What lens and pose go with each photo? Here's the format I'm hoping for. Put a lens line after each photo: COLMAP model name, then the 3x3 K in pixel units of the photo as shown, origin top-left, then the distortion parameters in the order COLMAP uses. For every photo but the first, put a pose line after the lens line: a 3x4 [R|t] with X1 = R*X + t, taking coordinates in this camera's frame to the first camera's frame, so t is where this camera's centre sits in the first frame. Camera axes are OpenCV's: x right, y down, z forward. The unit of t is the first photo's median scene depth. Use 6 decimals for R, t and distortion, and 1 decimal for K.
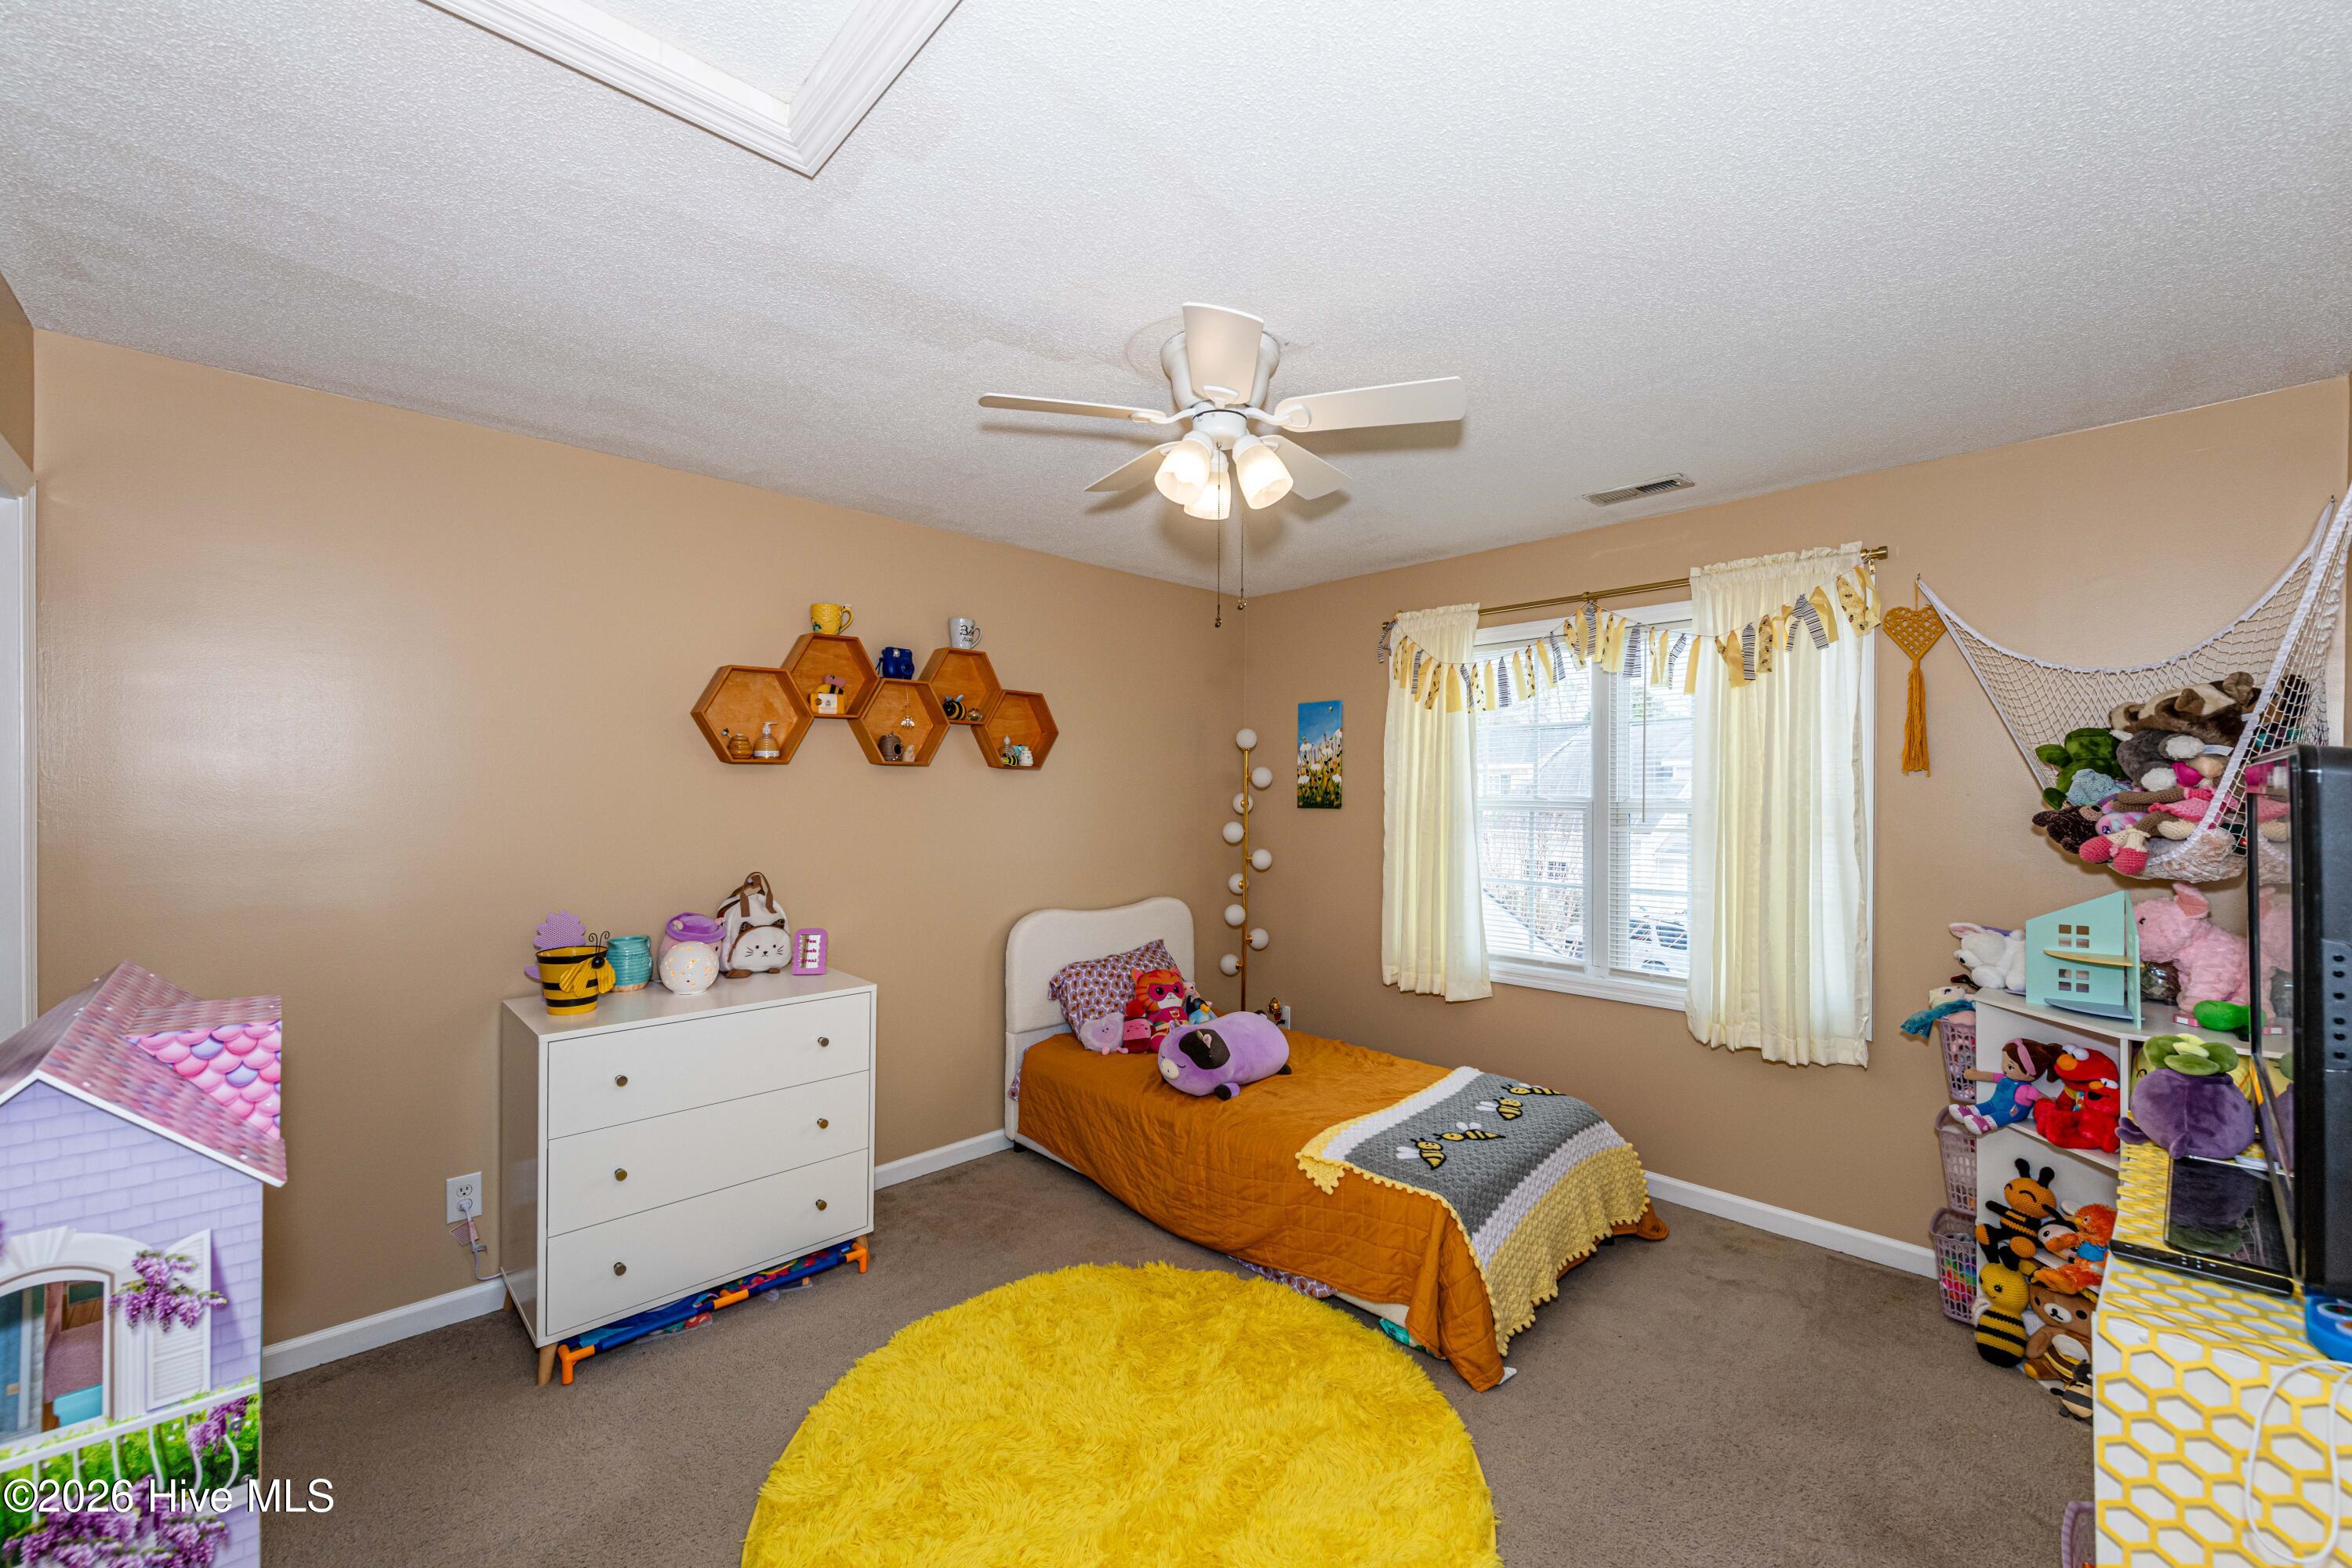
lens RADIAL K [[937.0, 0, 1179.1], [0, 937.0, 794.0], [0, 0, 1]] dist [0.016555, -0.008201]
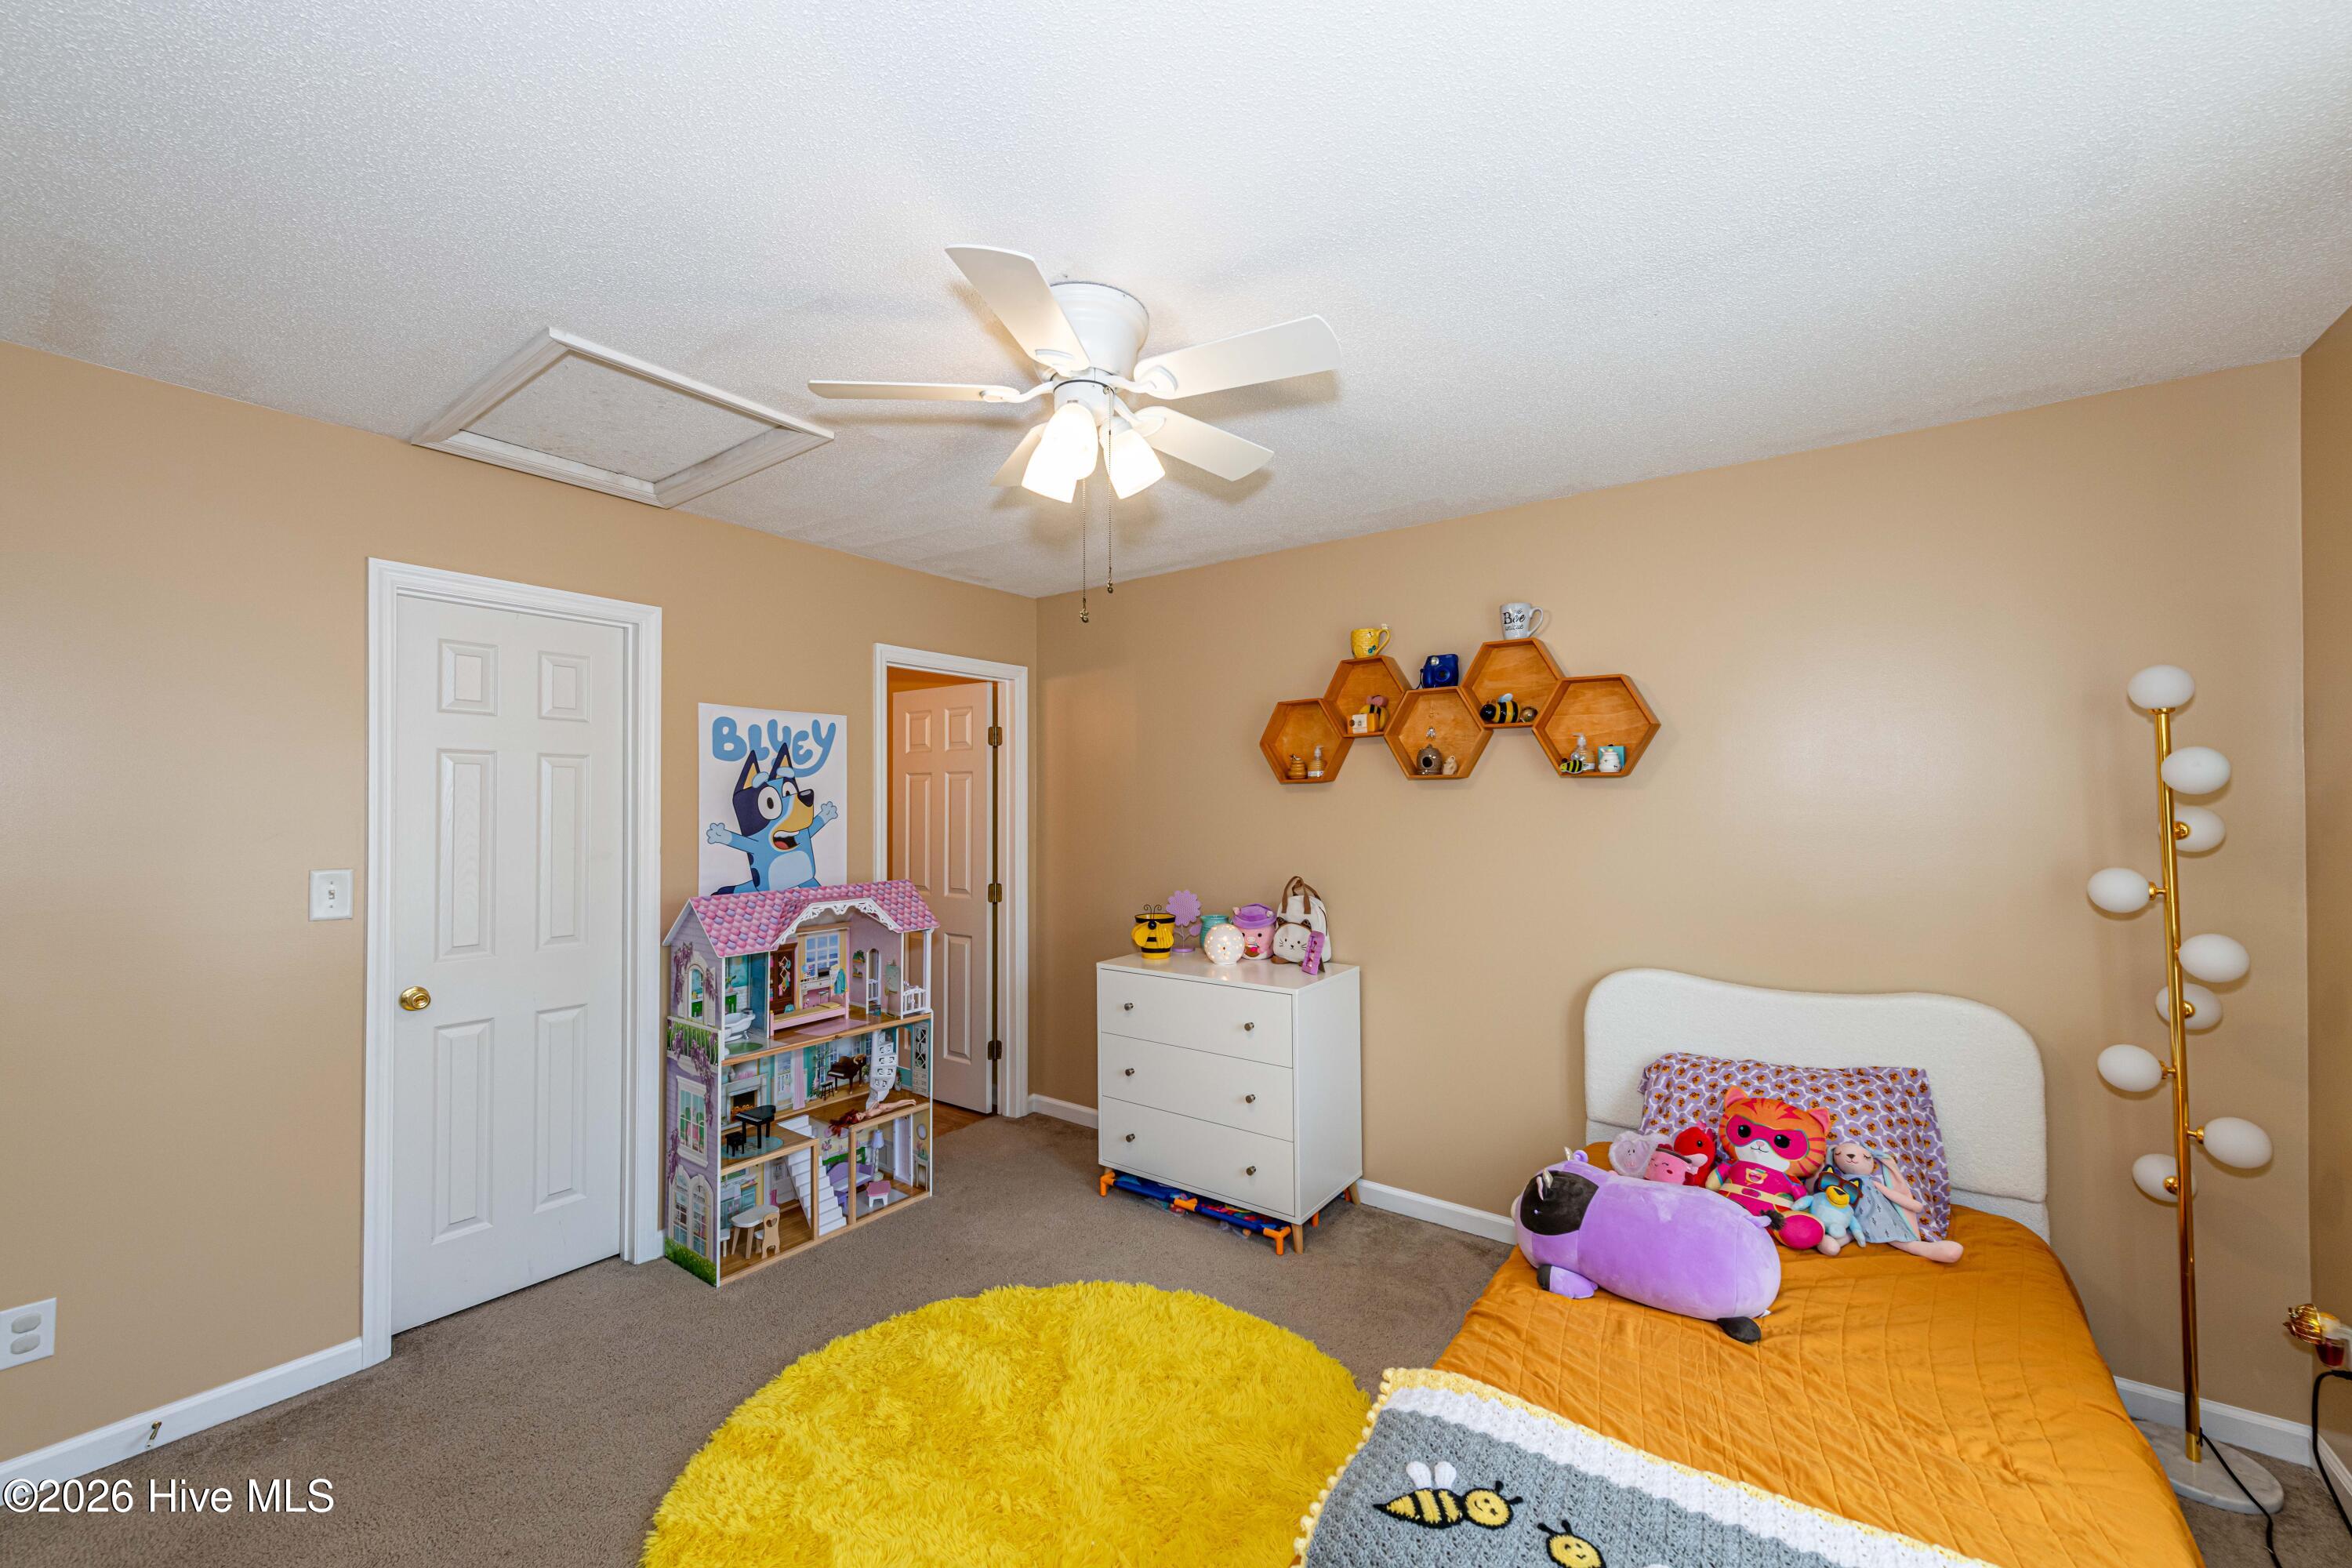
lens RADIAL K [[915.3, 0, 1176.0], [0, 915.3, 784.0], [0, 0, 1]] dist [0.015040, -0.007312]
pose [[0.169414, -0.027424, -0.985163, 0.630844], [-0.000651, 0.999609, -0.027938, 0.001001], [0.985545, 0.005374, 0.169330, 0.641792]]
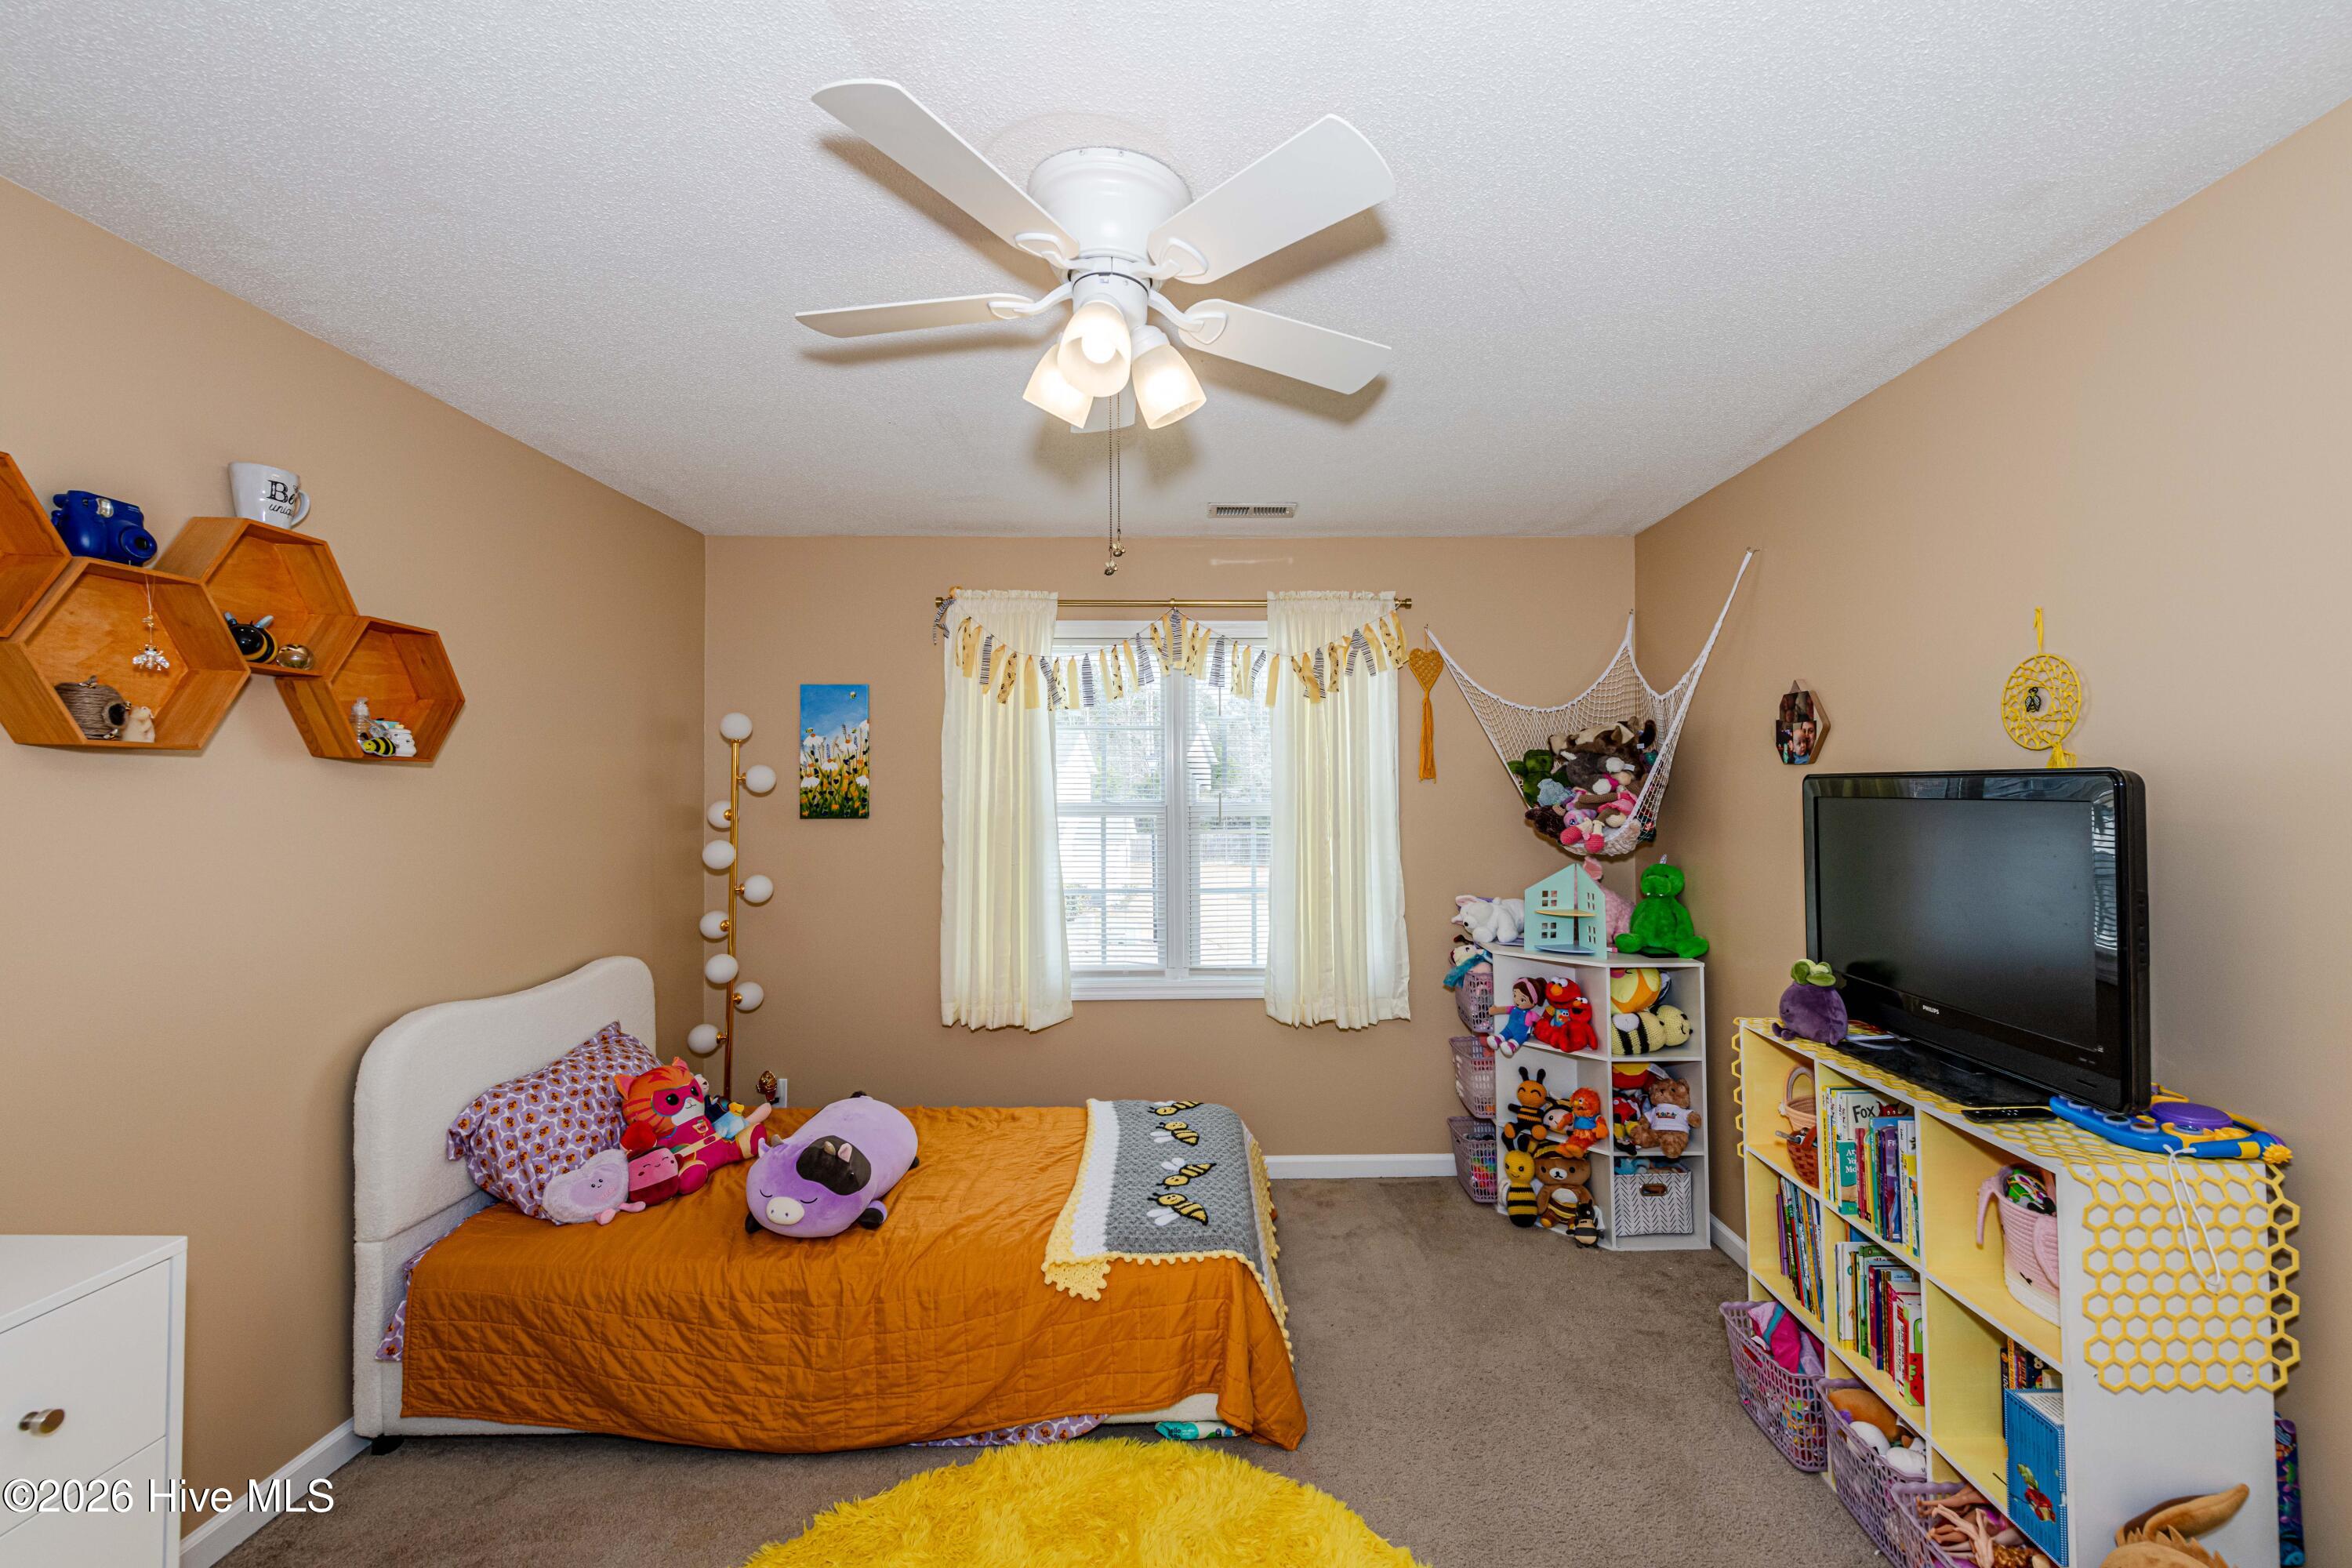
lens RADIAL K [[939.9, 0, 1239.1], [0, 939.9, 782.9], [0, 0, 1]] dist [0.016862, -0.008304]
pose [[0.677863, 0.003829, 0.735178, -0.292812], [0.005968, 0.999925, -0.010711, -0.006032], [-0.735164, 0.011648, 0.677790, 0.296759]]
